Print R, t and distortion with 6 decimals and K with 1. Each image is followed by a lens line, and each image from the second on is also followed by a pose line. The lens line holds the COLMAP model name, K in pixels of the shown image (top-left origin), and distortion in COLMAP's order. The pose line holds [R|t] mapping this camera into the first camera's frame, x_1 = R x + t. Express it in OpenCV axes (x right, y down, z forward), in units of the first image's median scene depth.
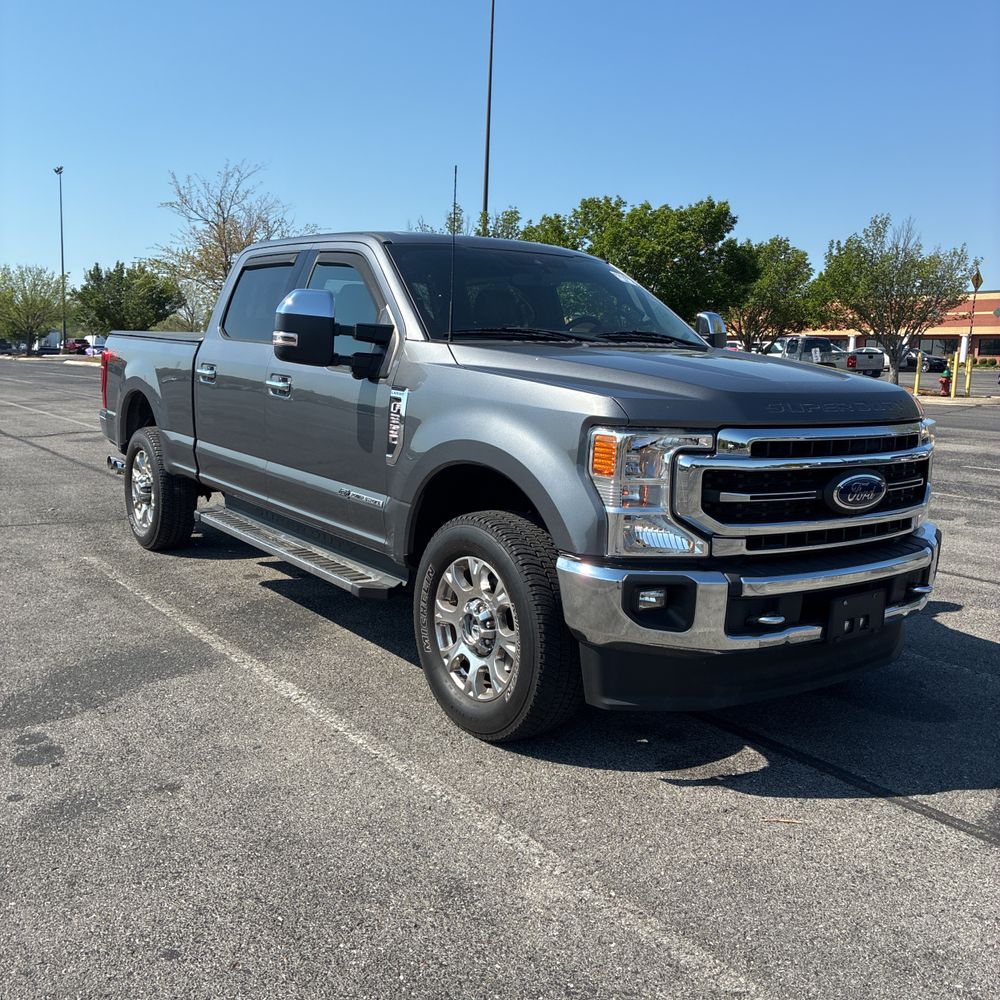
lens RADIAL K [[1017.3, 0, 482.3], [0, 1017.3, 487.3], [0, 0, 1]] dist [0.024277, 0.000000]
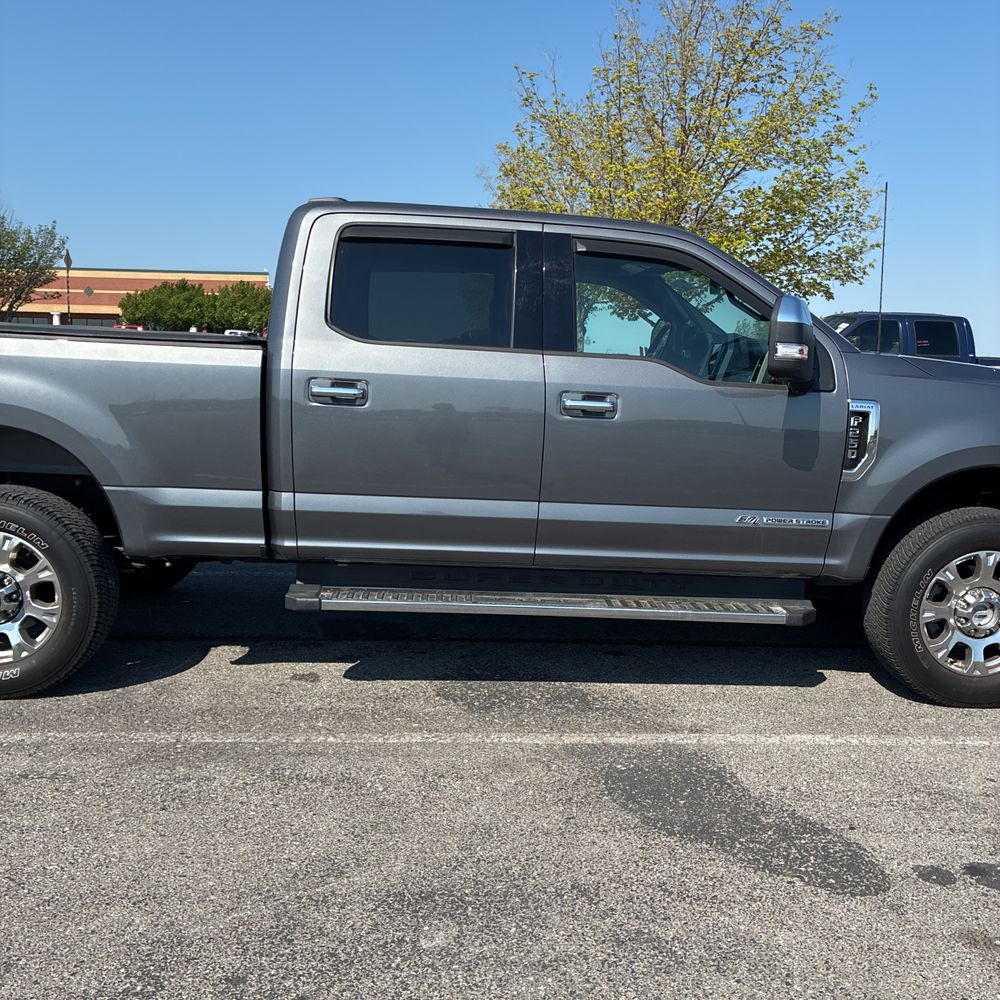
lens RADIAL K [[1017.3, 0, 499.6], [0, 1017.3, 500.3], [0, 0, 1]] dist [0.024277, 0.000000]
pose [[0.523521, -0.131802, 0.841756, -1.096427], [0.099288, 0.990669, 0.093367, -0.128772], [-0.846208, 0.034697, 0.531723, 0.764695]]
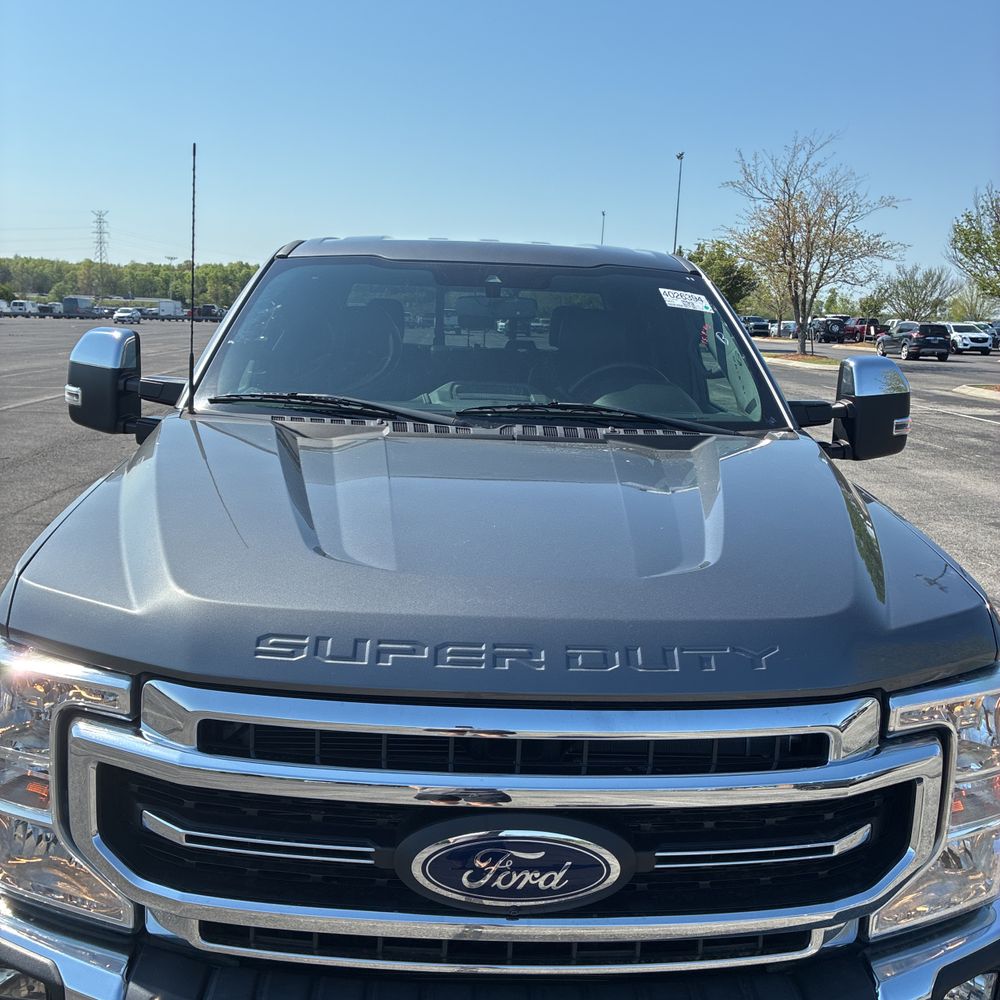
lens RADIAL K [[1017.3, 0, 495.8], [0, 1017.3, 490.8], [0, 0, 1]] dist [0.024277, 0.000000]
pose [[0.835306, 0.102552, -0.540135, 0.484432], [-0.088997, 0.994714, 0.051228, -0.143707], [0.542534, 0.005279, 0.840017, 0.545230]]
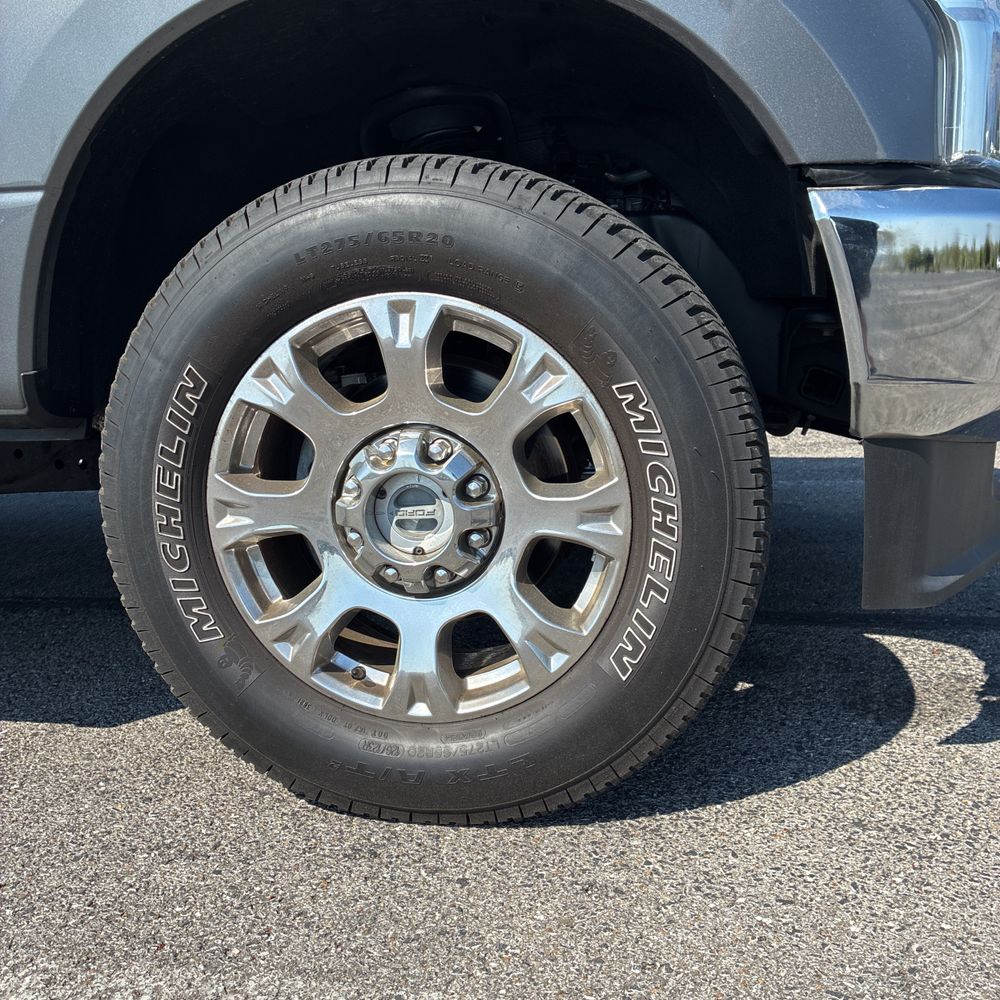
lens RADIAL K [[1017.3, 0, 508.8], [0, 1017.3, 497.6], [0, 0, 1]] dist [0.024277, 0.000000]
pose [[0.723615, -0.183985, 0.665230, -0.183881], [0.153241, 0.982587, 0.105068, 0.092944], [-0.672977, 0.025912, 0.739209, 0.663377]]
